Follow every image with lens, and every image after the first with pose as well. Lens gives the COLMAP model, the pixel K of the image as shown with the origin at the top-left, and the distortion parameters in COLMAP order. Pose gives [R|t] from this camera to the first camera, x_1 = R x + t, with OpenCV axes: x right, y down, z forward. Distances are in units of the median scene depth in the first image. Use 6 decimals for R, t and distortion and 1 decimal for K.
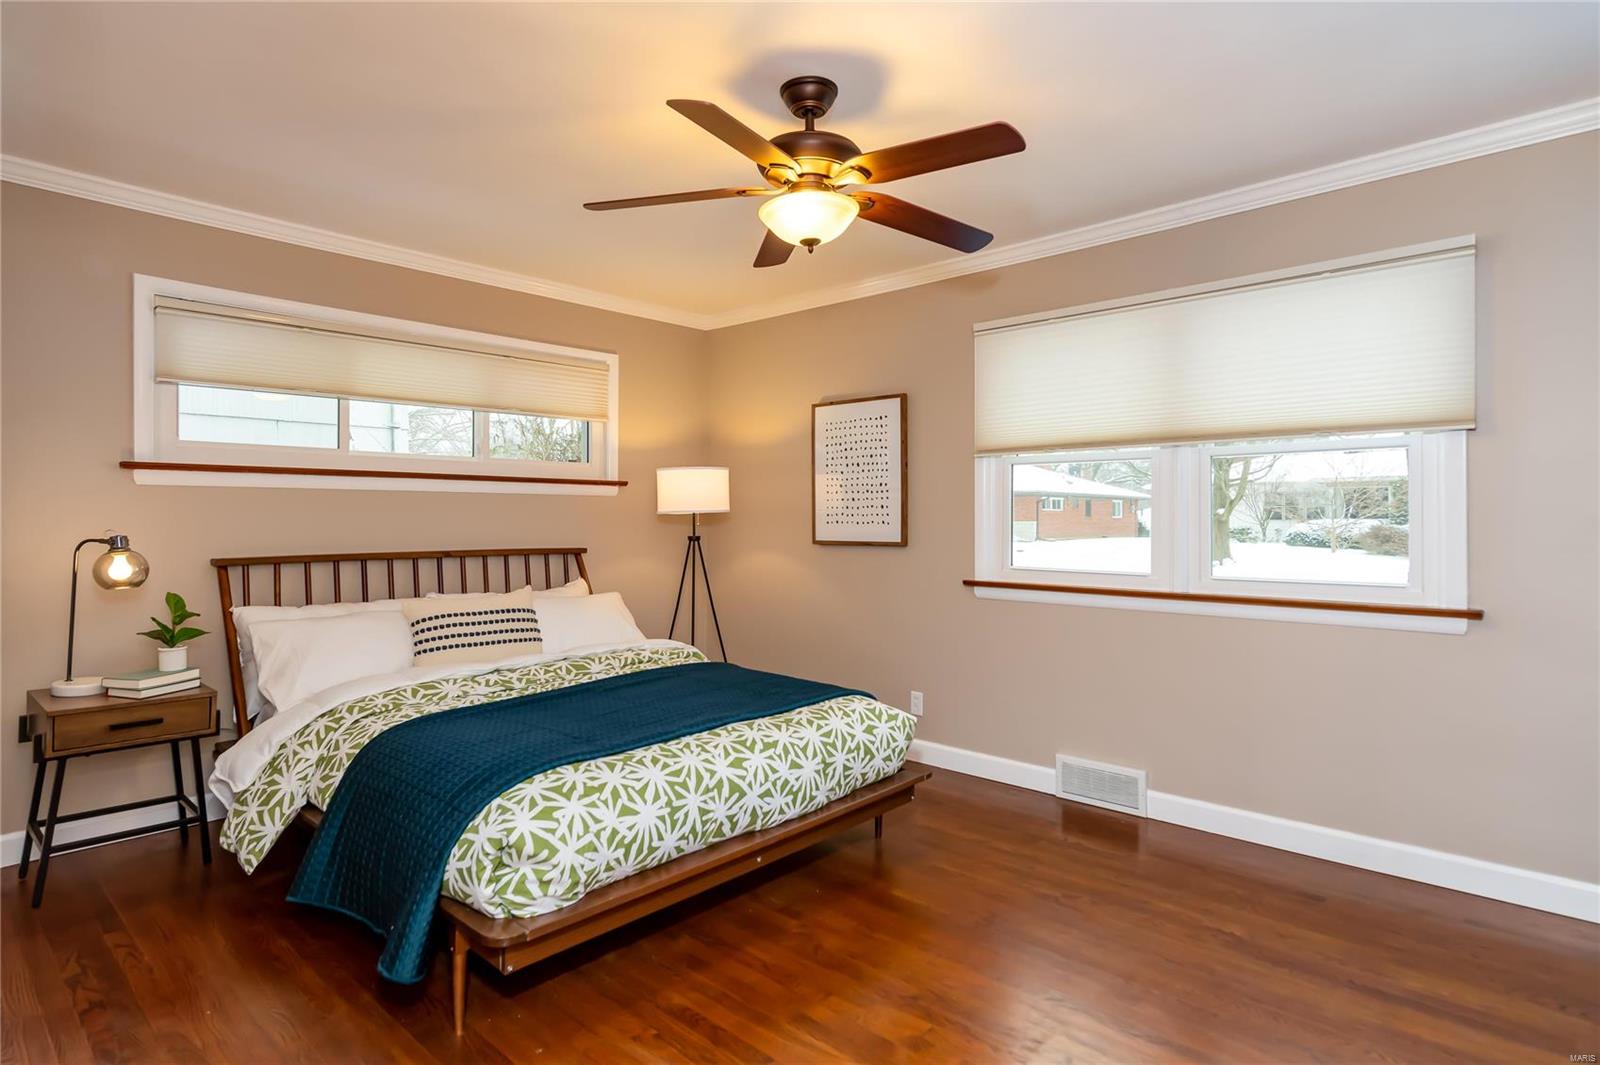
lens RADIAL K [[839.4, 0, 808.9], [0, 839.4, 518.9], [0, 0, 1]] dist [0.005746, -0.003151]
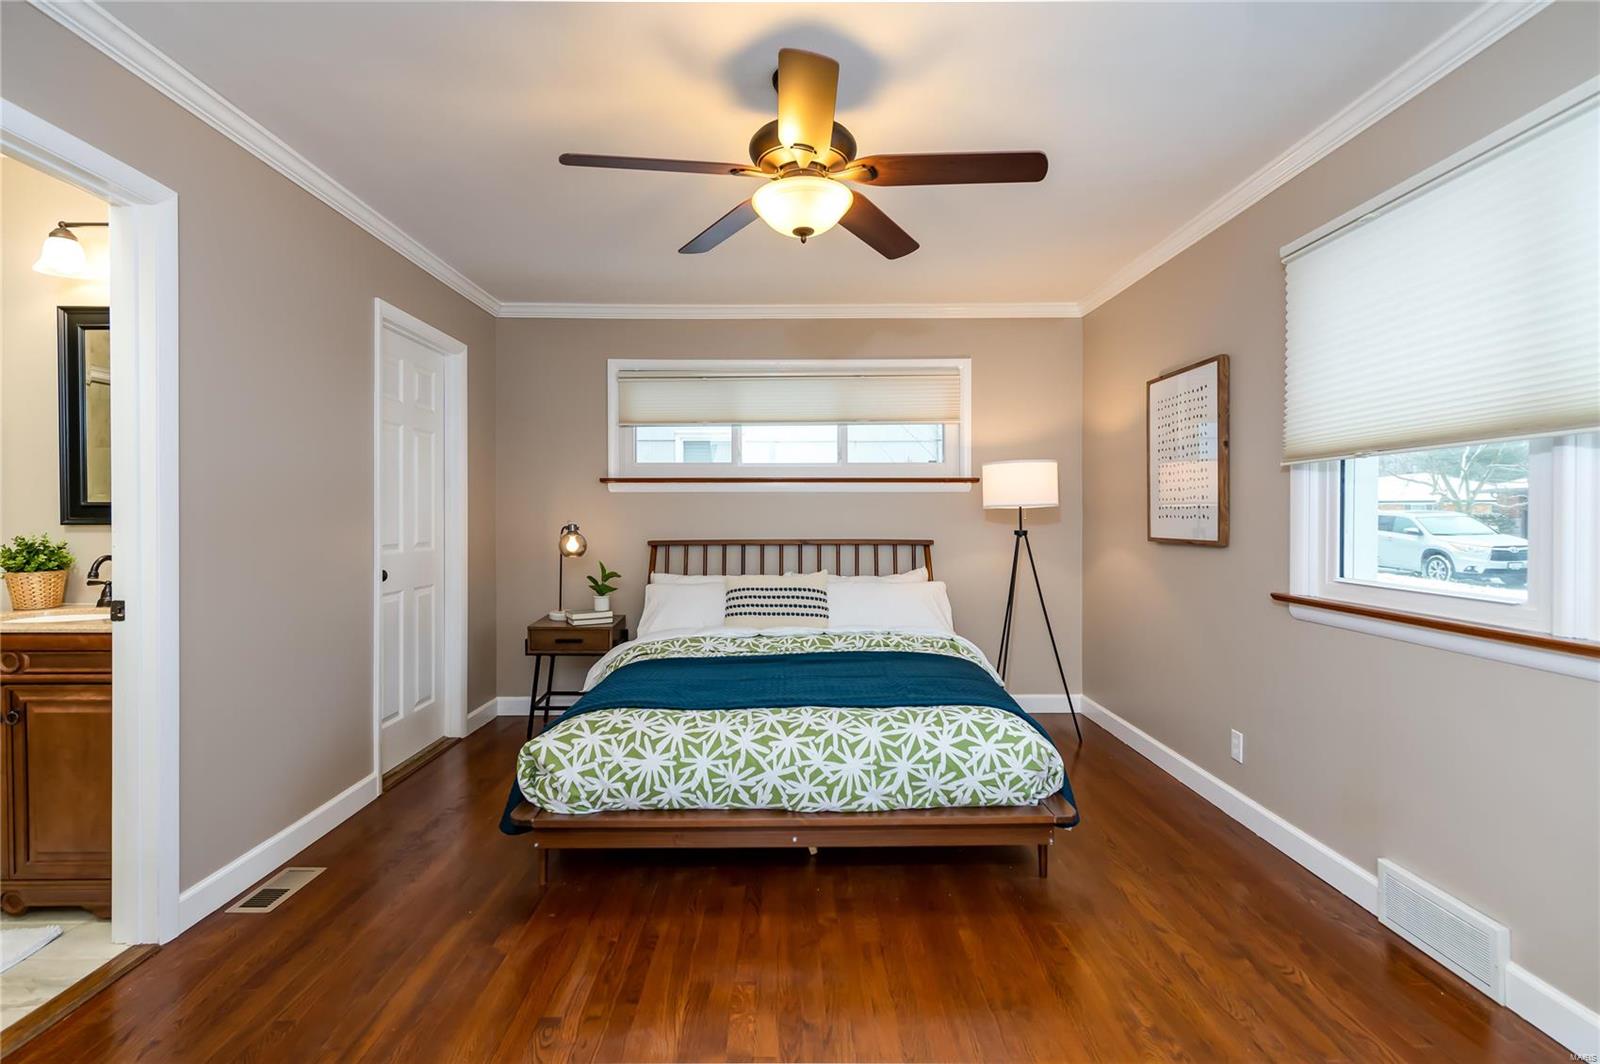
lens RADIAL K [[757.9, 0, 808.1], [0, 757.9, 524.7], [0, 0, 1]] dist [0.006381, -0.003422]
pose [[0.685818, 0.006485, -0.727745, 0.494683], [0.001112, 0.999950, 0.009958, 0.005730], [0.727773, -0.007639, 0.685776, 0.291353]]
